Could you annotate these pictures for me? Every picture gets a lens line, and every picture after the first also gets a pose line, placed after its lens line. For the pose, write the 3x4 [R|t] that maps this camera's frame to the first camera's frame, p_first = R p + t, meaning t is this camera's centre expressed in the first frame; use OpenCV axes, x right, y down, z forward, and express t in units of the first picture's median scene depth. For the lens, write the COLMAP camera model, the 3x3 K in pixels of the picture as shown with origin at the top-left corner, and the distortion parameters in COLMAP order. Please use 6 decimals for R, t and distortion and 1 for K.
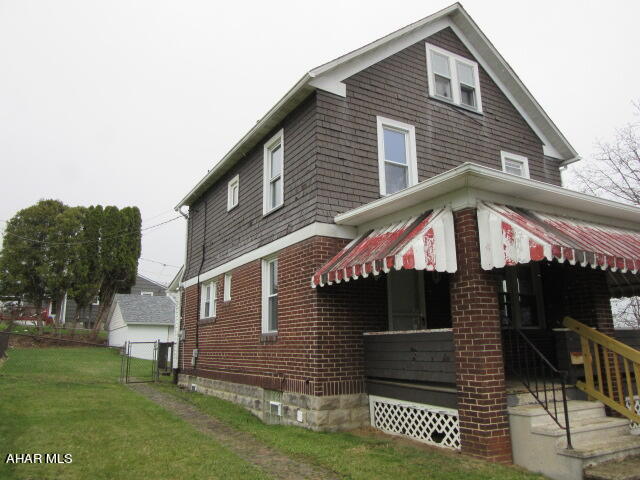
lens RADIAL K [[459.2, 0, 320.0], [0, 459.2, 240.0], [0, 0, 1]] dist [-0.012498, -0.003503]
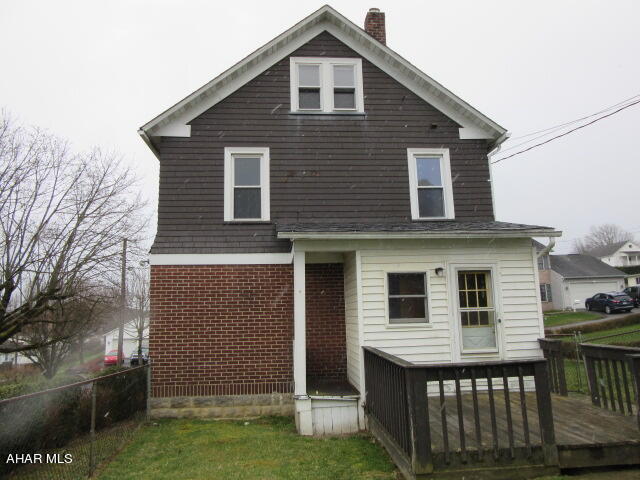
lens RADIAL K [[459.2, 0, 320.0], [0, 459.2, 240.0], [0, 0, 1]] dist [-0.012498, -0.003503]
pose [[0.892939, -0.075246, -0.443844, 0.716426], [0.098041, 0.994771, 0.028595, -0.053978], [0.439371, -0.069049, 0.895648, 0.096730]]
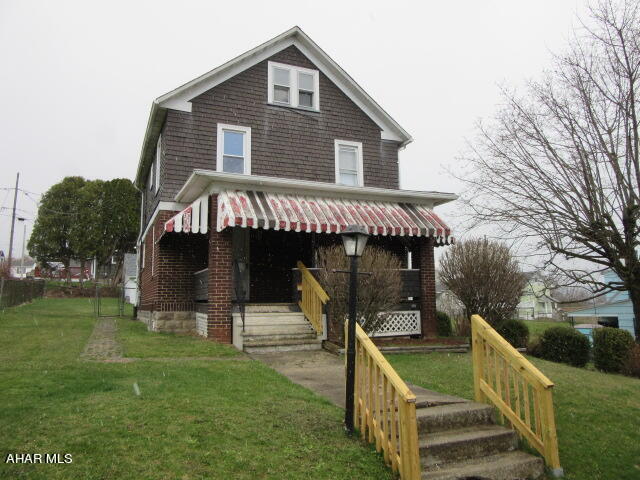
lens RADIAL K [[472.2, 0, 320.0], [0, 472.2, 240.0], [0, 0, 1]] dist [-0.015329, 0.000328]
pose [[0.990893, -0.011628, -0.134147, 0.566211], [0.022614, 0.996485, 0.080665, -0.019520], [0.132737, -0.082964, 0.987673, -0.383504]]
